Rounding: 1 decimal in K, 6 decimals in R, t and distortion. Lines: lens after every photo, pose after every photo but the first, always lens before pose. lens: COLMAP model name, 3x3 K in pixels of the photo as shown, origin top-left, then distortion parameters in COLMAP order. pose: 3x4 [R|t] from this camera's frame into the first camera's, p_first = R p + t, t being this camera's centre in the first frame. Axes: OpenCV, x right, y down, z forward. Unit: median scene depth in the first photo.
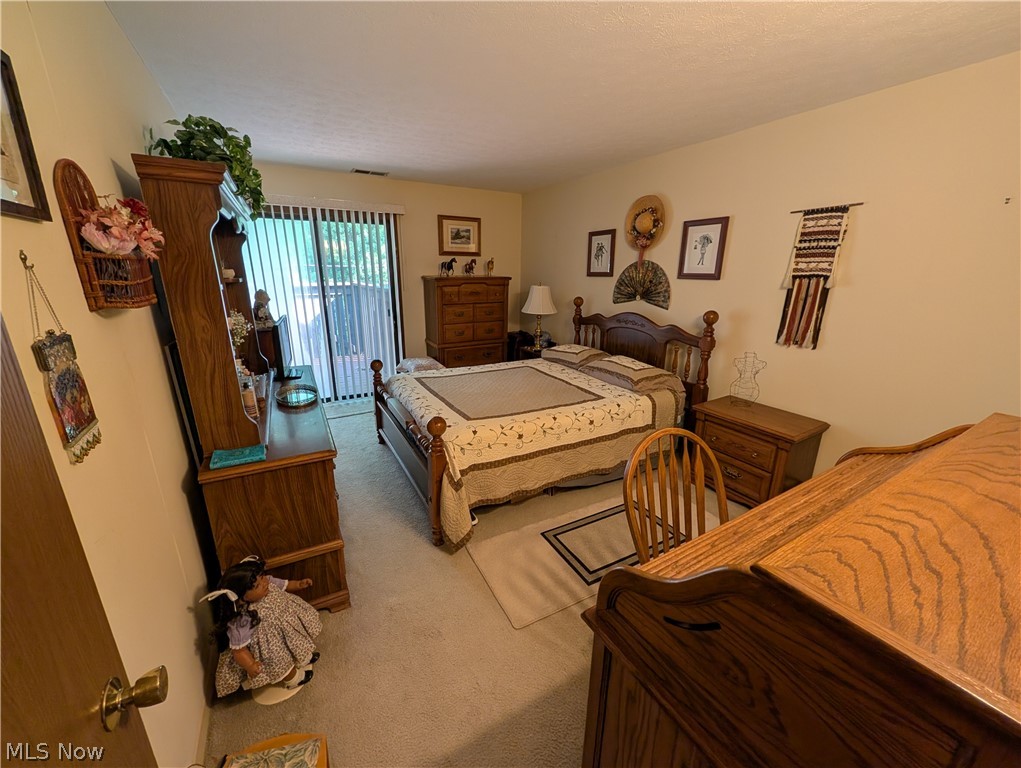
lens RADIAL K [[392.1, 0, 509.1], [0, 392.1, 387.1], [0, 0, 1]] dist [0.001531, 0.000120]
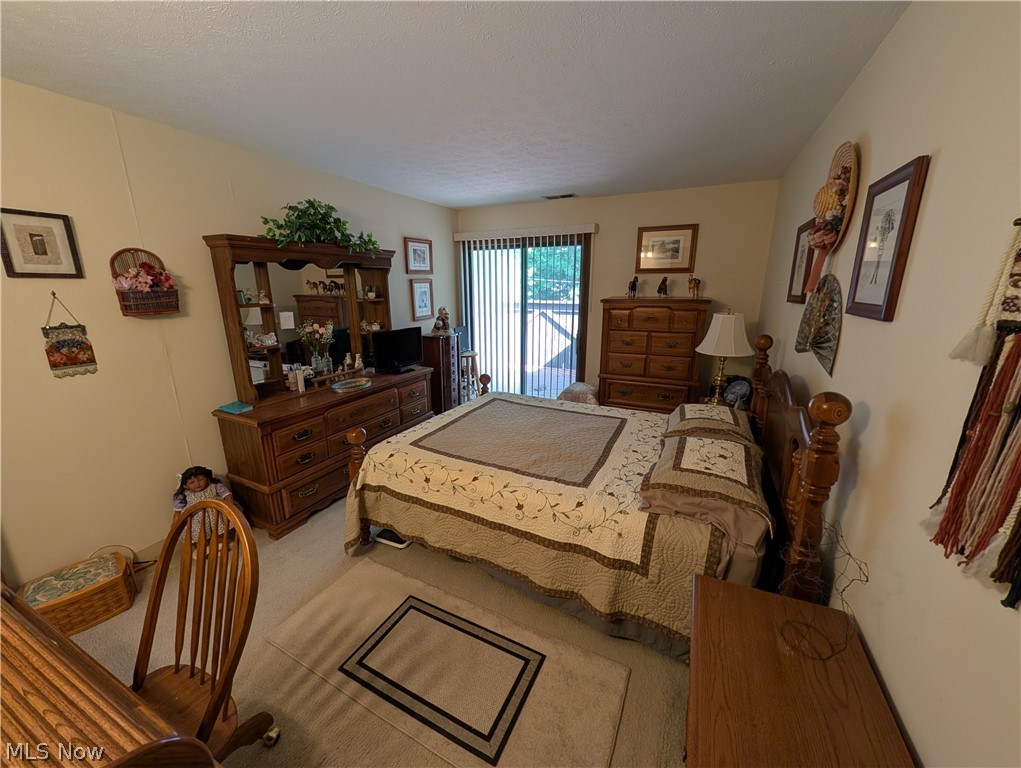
lens RADIAL K [[392.1, 0, 506.0], [0, 392.1, 386.3], [0, 0, 1]] dist [0.001531, 0.000120]
pose [[0.567371, 0.195574, -0.799901, 0.642960], [-0.228169, 0.970690, 0.075491, -0.151011], [0.791220, 0.139681, 0.595365, 0.468811]]
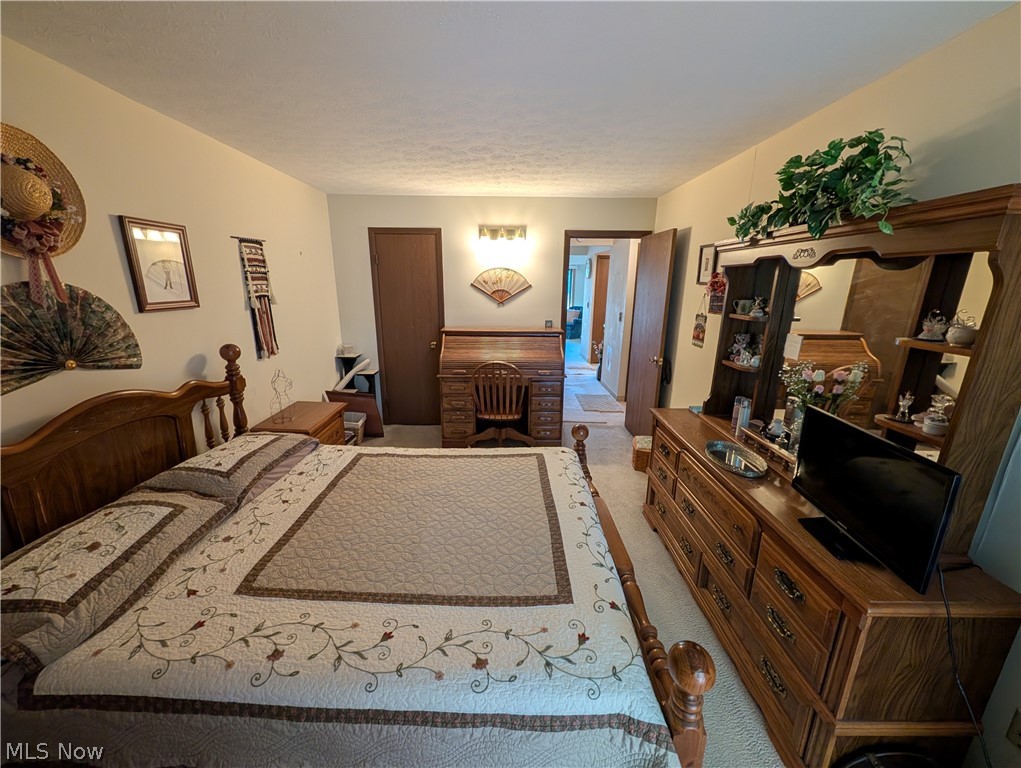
lens RADIAL K [[392.1, 0, 509.8], [0, 392.1, 382.2], [0, 0, 1]] dist [0.001531, 0.000120]
pose [[-0.865587, -0.136774, 0.481717, -0.380546], [0.135000, 0.862622, 0.487502, -0.439112], [-0.482218, 0.487008, -0.728210, 1.335824]]
